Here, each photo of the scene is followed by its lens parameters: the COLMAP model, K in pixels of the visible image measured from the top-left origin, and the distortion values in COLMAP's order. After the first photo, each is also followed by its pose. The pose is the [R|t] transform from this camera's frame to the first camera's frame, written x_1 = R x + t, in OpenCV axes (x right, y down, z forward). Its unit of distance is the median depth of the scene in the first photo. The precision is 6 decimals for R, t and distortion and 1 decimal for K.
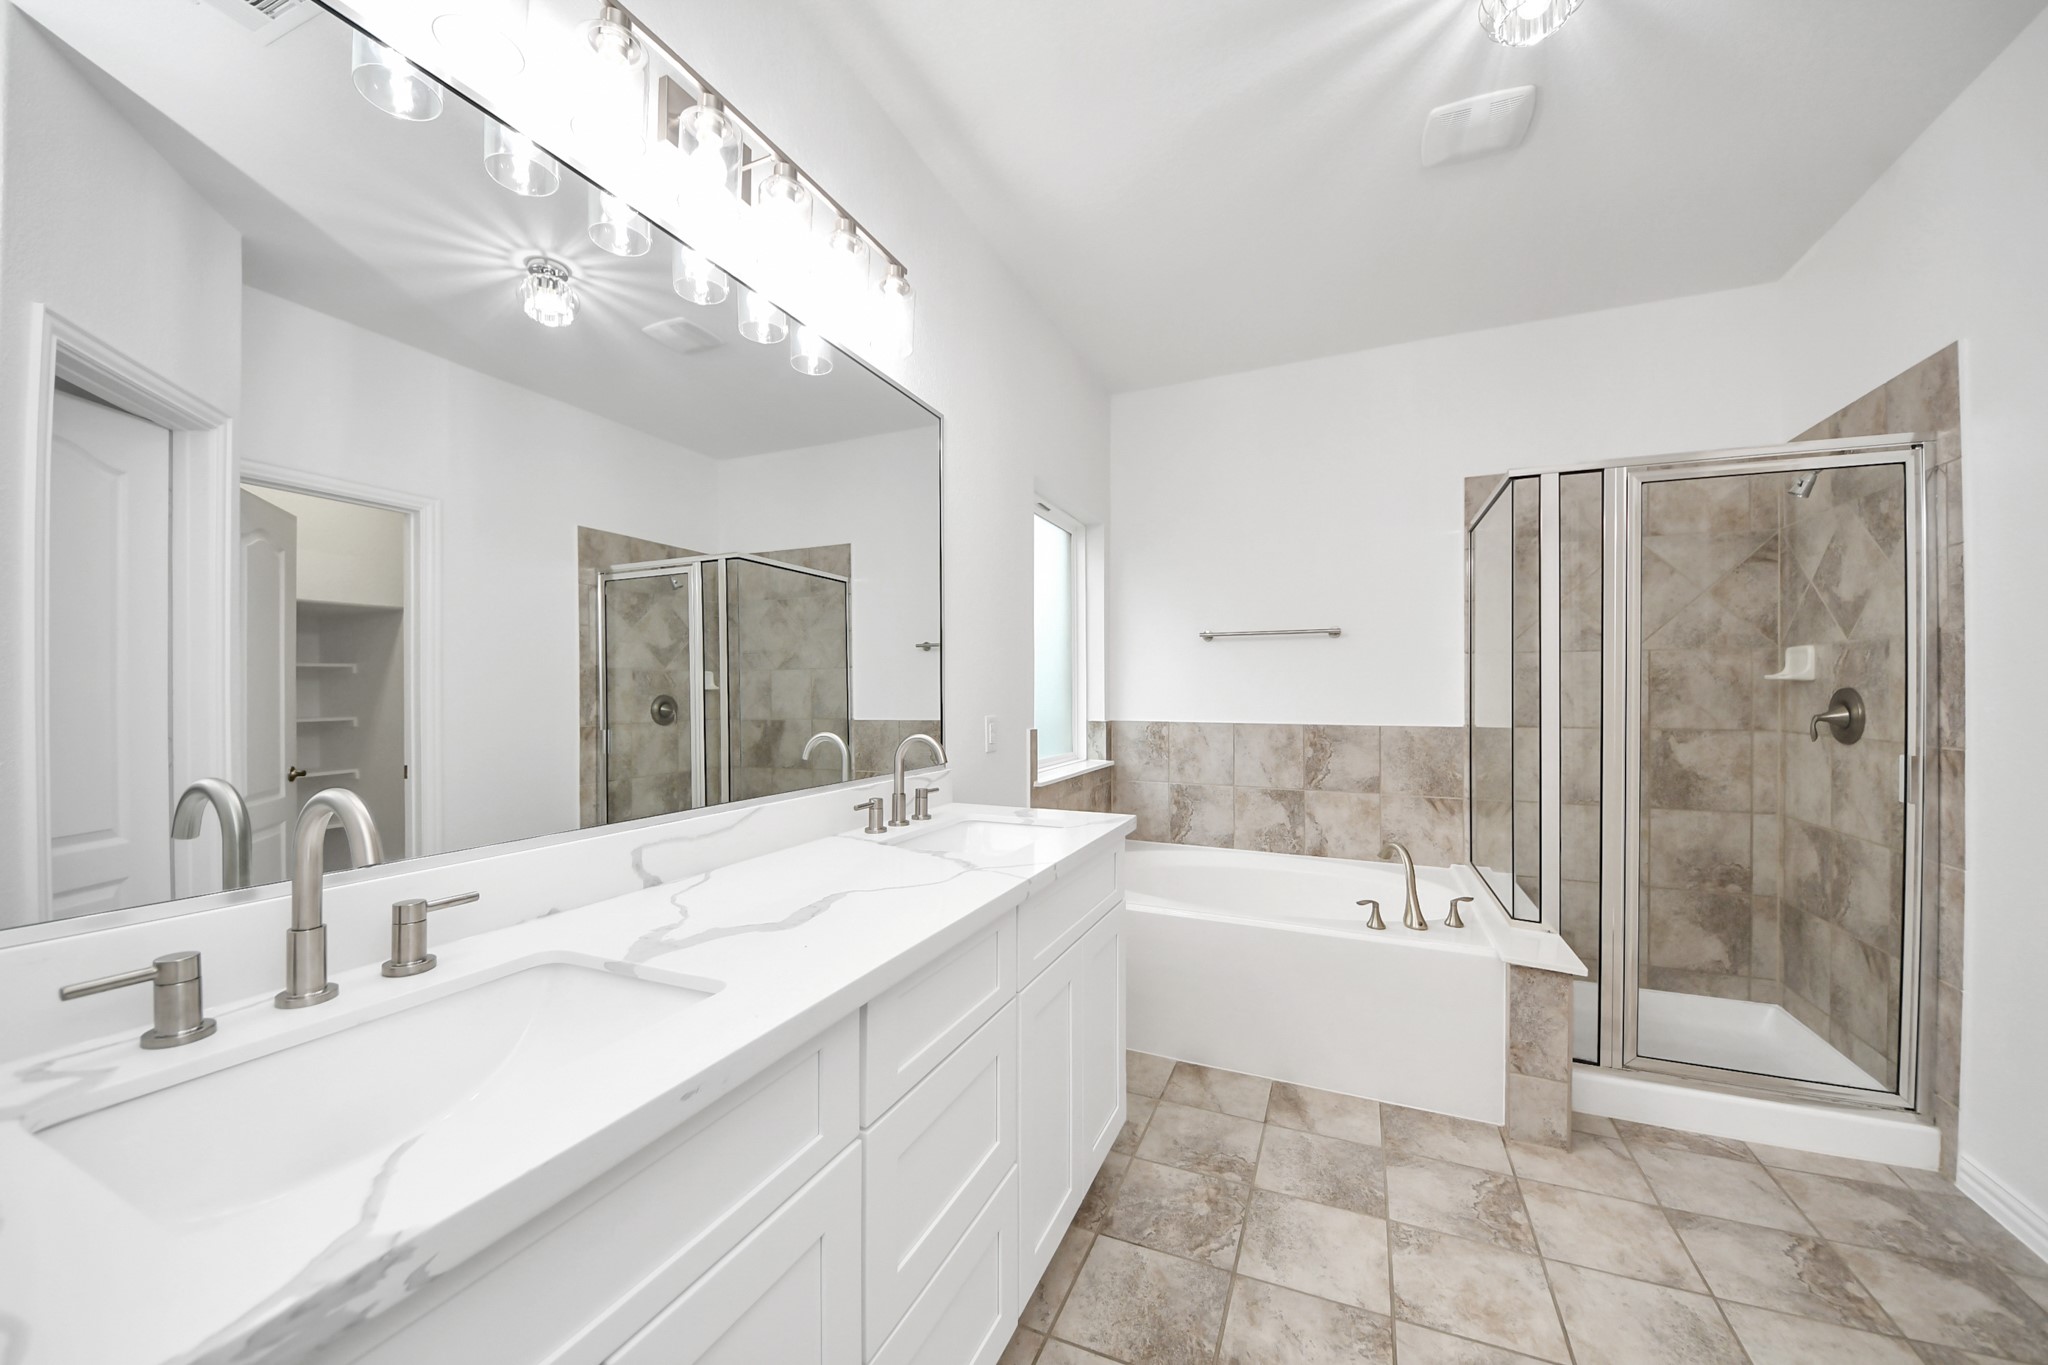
lens RADIAL K [[748.6, 0, 1015.4], [0, 748.6, 682.3], [0, 0, 1]] dist [0.000022, -0.009835]
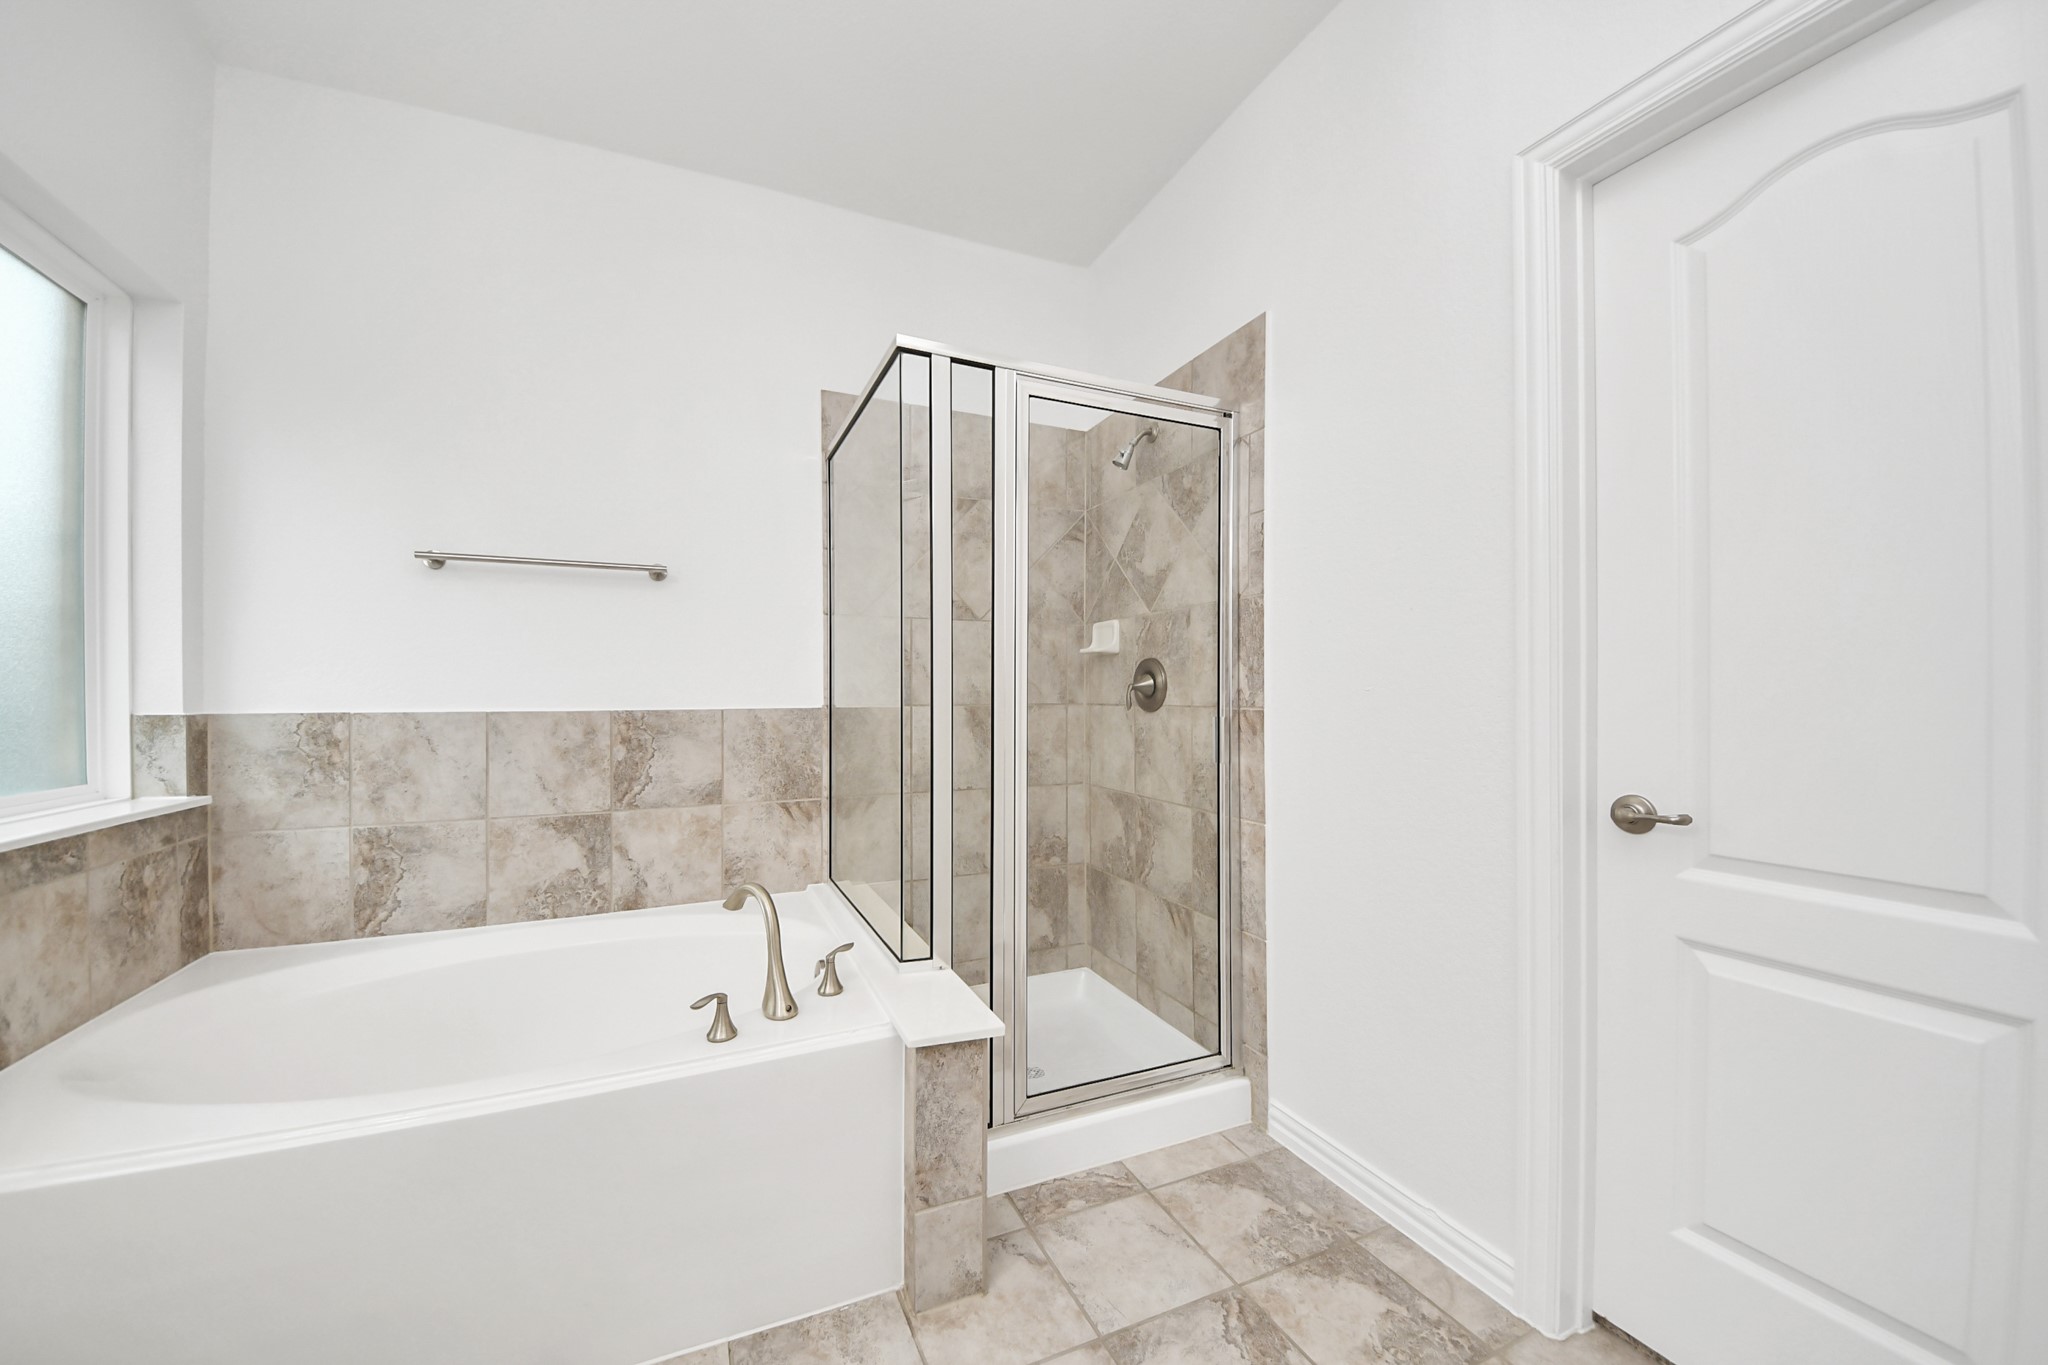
lens RADIAL K [[813.0, 0, 990.6], [0, 813.0, 680.5], [0, 0, 1]] dist [0.047156, -0.039668]
pose [[0.709879, -0.001357, 0.704322, 0.140983], [0.001441, 0.999999, 0.000474, 0.035911], [-0.704322, 0.000679, 0.709880, 0.312138]]
